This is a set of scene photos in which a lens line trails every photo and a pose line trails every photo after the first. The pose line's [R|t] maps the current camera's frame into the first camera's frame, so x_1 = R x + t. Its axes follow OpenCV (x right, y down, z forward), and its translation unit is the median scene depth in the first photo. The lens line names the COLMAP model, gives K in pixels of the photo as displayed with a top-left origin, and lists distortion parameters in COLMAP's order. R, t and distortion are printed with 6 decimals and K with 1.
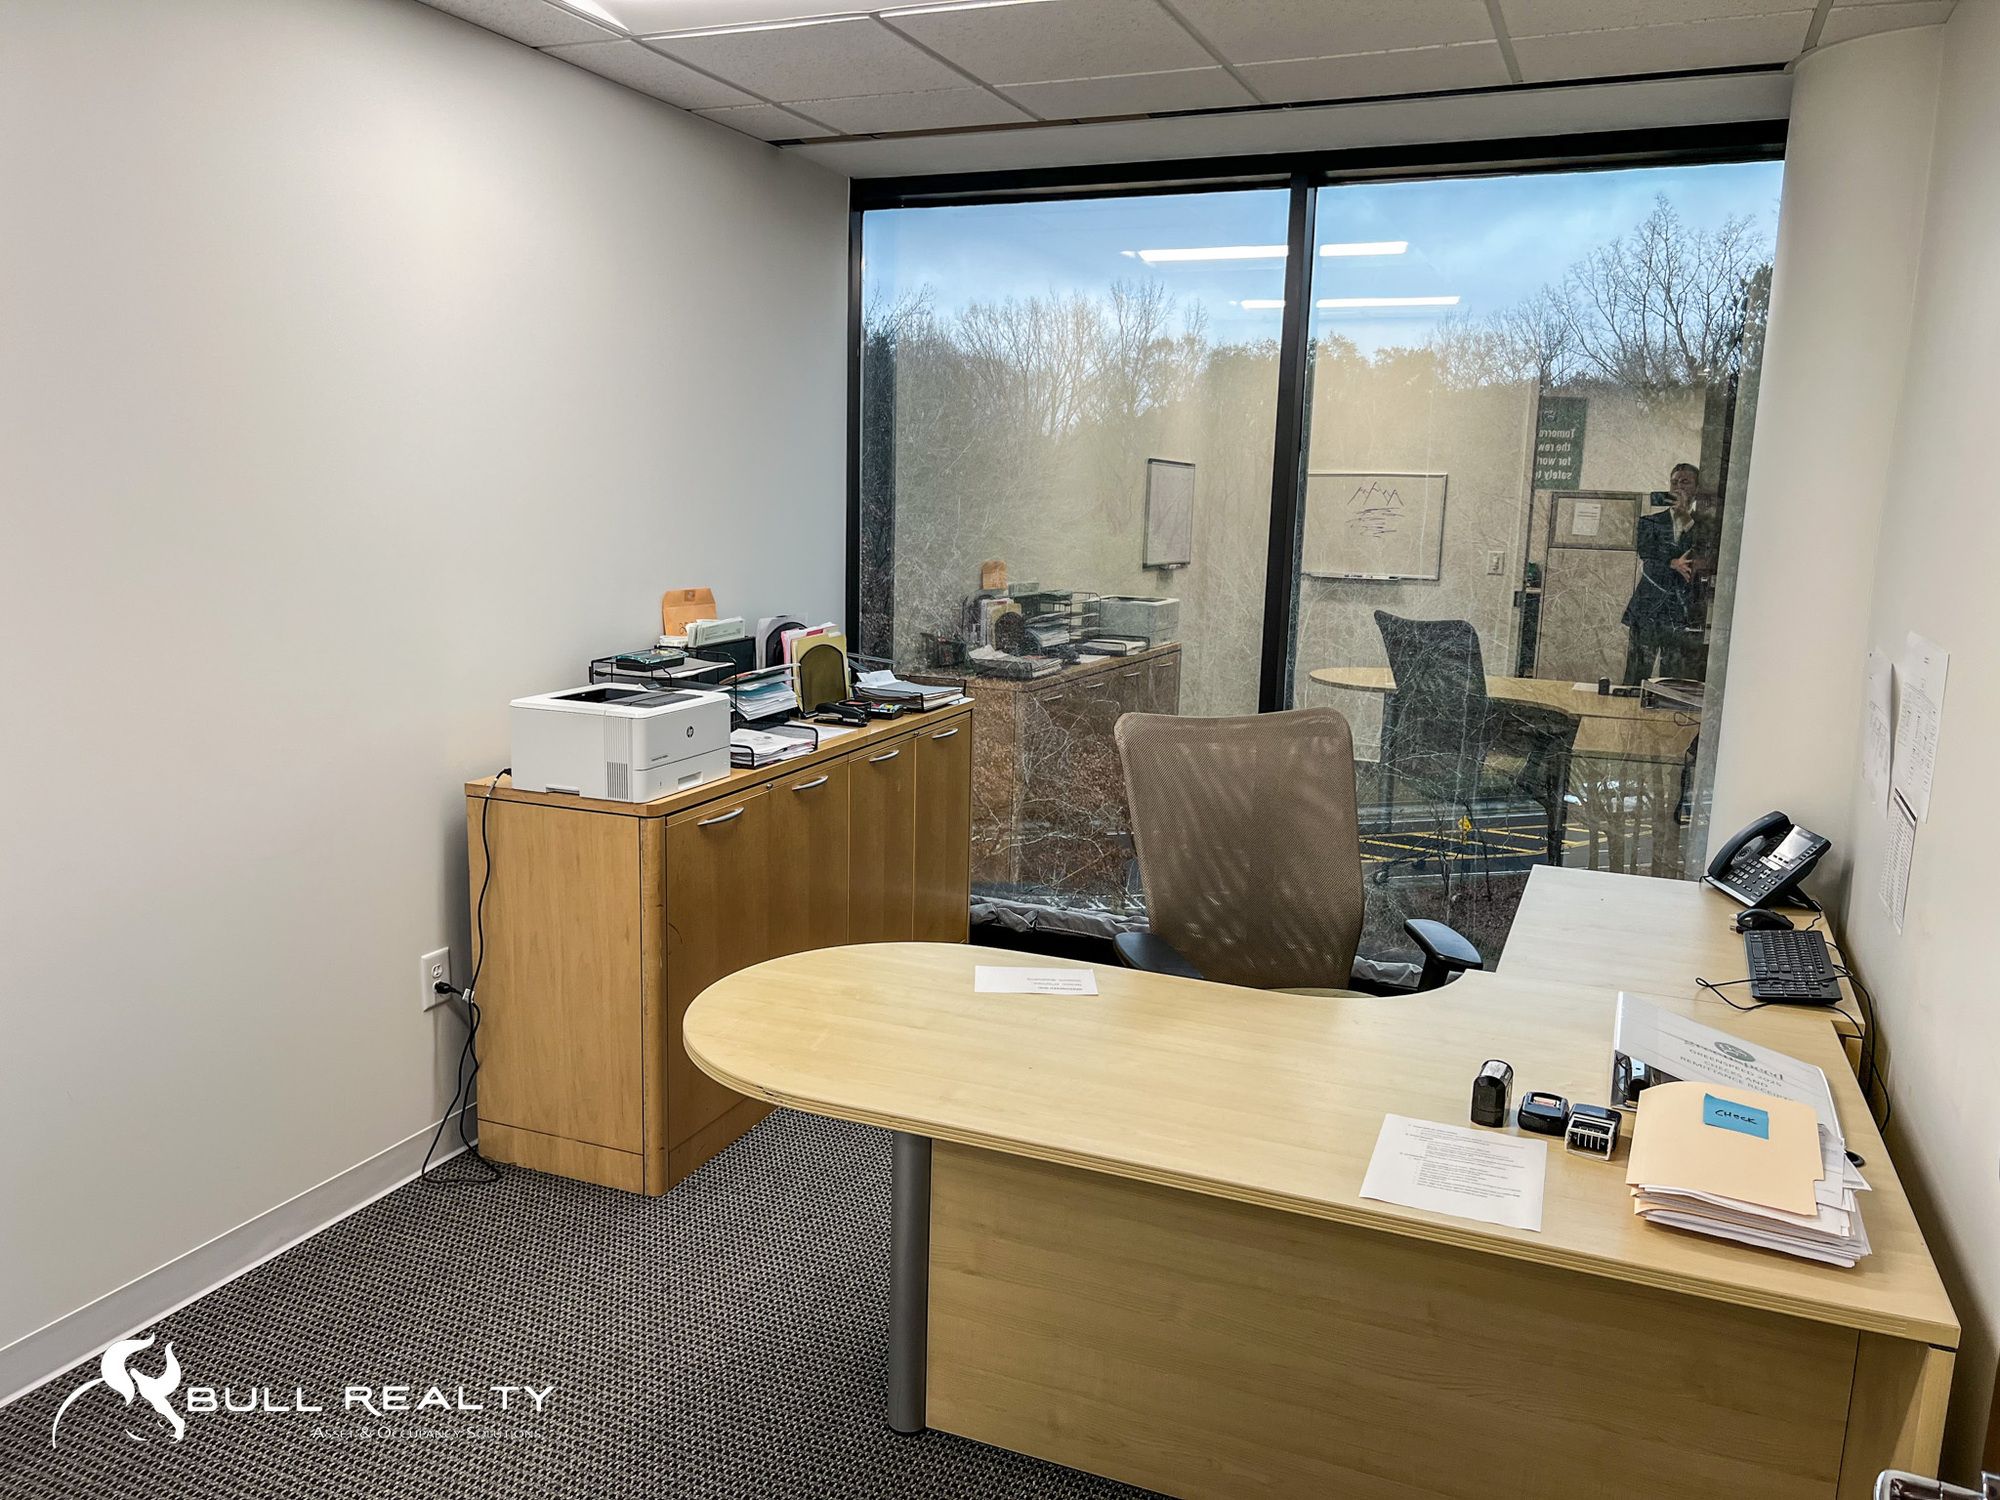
lens RADIAL K [[1504.0, 0, 991.9], [0, 1504.0, 744.3], [0, 0, 1]] dist [0.066972, -0.074840]
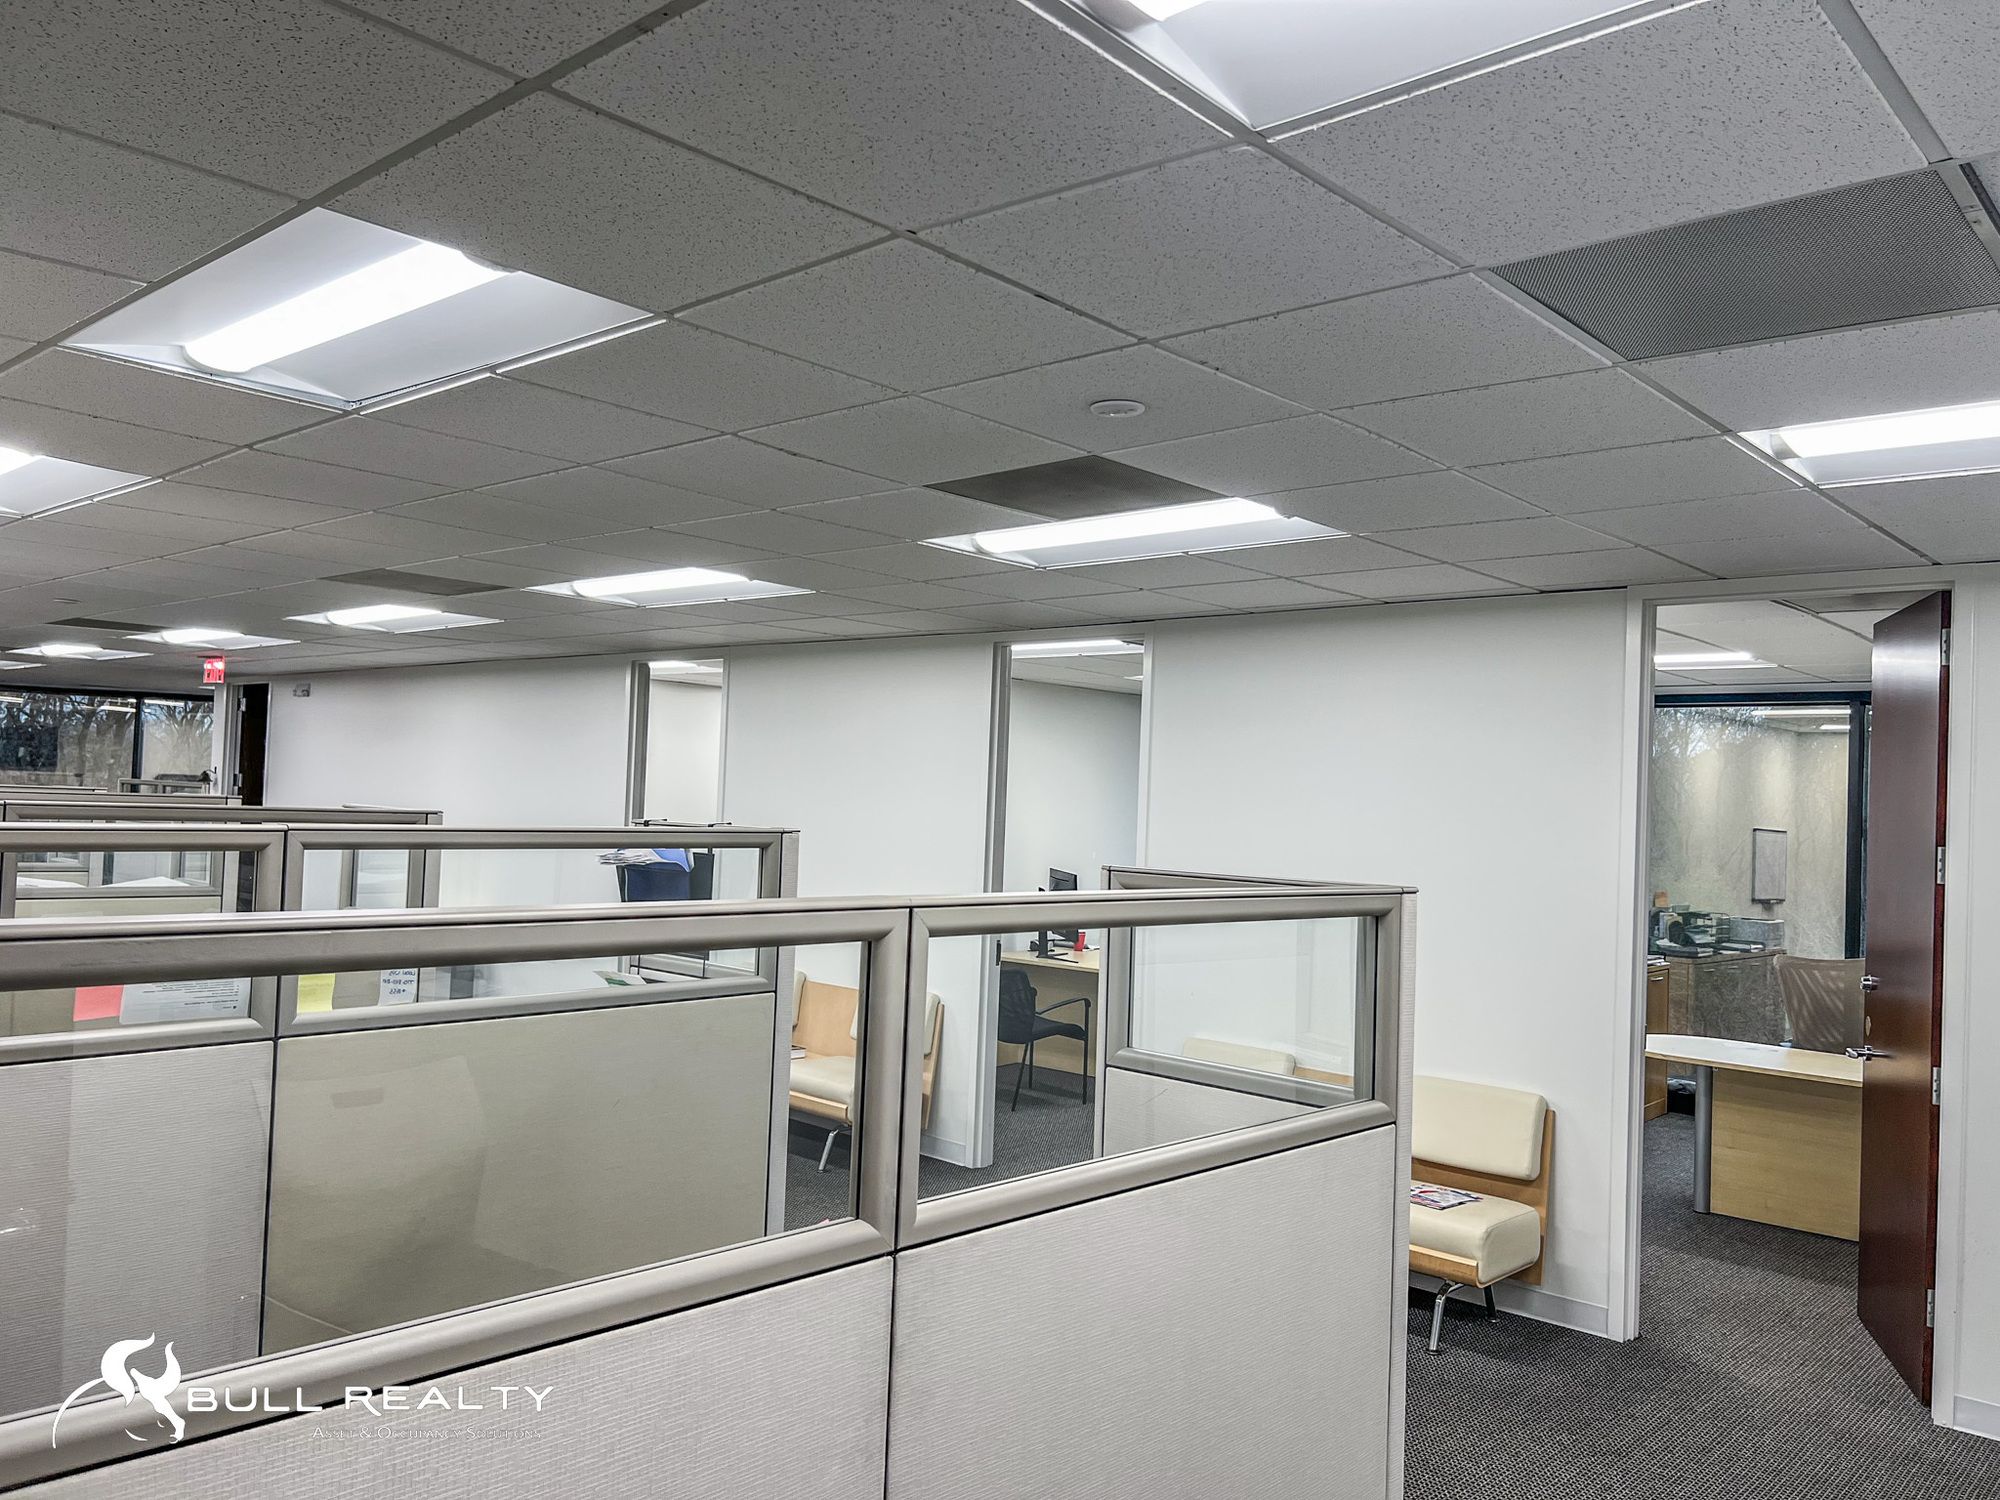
lens RADIAL K [[1504.0, 0, 994.5], [0, 1504.0, 759.1], [0, 0, 1]] dist [0.066972, -0.074840]
pose [[0.945427, 0.010777, -0.325657, -0.150735], [-0.077589, 0.978149, -0.192883, 0.118494], [0.316462, 0.207625, 0.925604, -0.831435]]
